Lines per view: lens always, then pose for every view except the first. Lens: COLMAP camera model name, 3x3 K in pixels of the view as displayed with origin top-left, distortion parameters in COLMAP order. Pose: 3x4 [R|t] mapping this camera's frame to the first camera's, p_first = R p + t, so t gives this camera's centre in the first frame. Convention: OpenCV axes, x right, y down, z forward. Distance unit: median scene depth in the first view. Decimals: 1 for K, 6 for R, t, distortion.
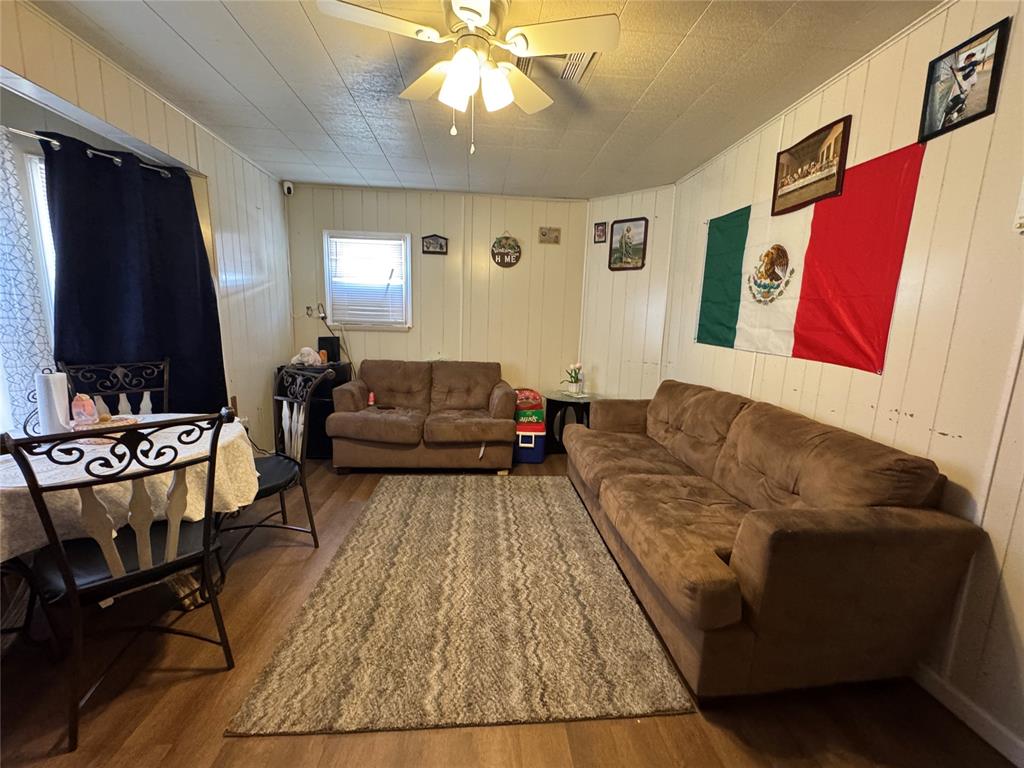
lens RADIAL K [[409.0, 0, 511.2], [0, 409.0, 384.9], [0, 0, 1]] dist [-0.005044, 0.000563]
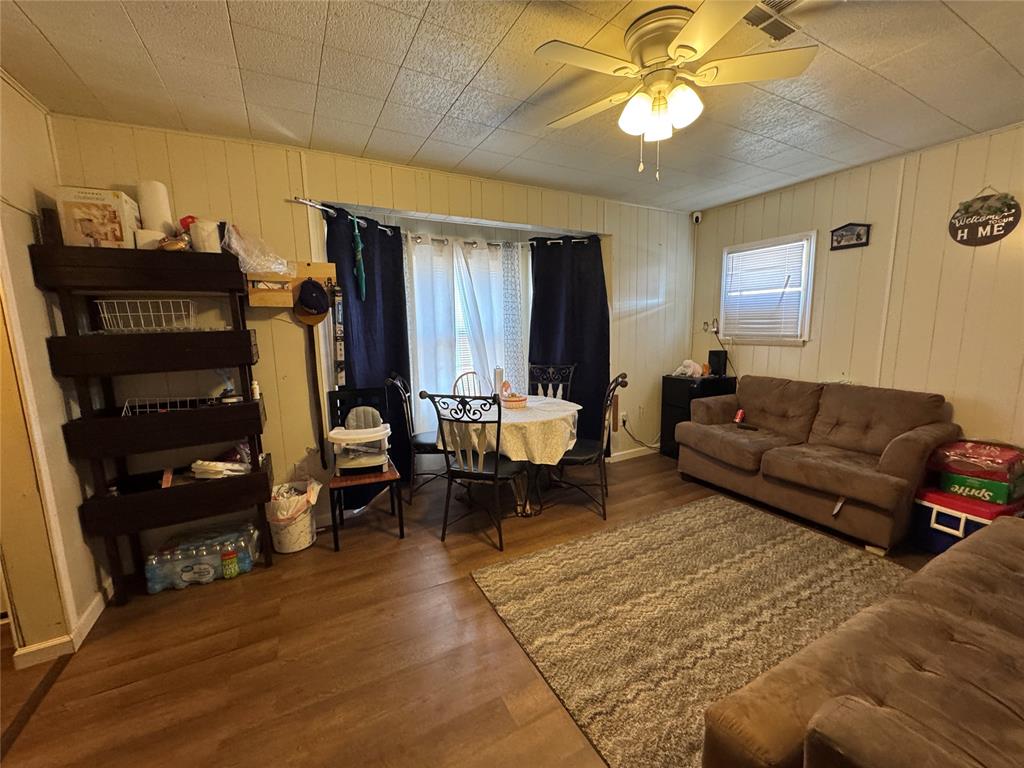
lens RADIAL K [[409.0, 0, 511.2], [0, 409.0, 384.9], [0, 0, 1]] dist [-0.005044, 0.000563]
pose [[0.396111, 0.095042, -0.913271, 0.423296], [-0.115127, 0.991920, 0.053293, -0.037635], [0.910957, 0.084032, 0.403852, 0.163974]]
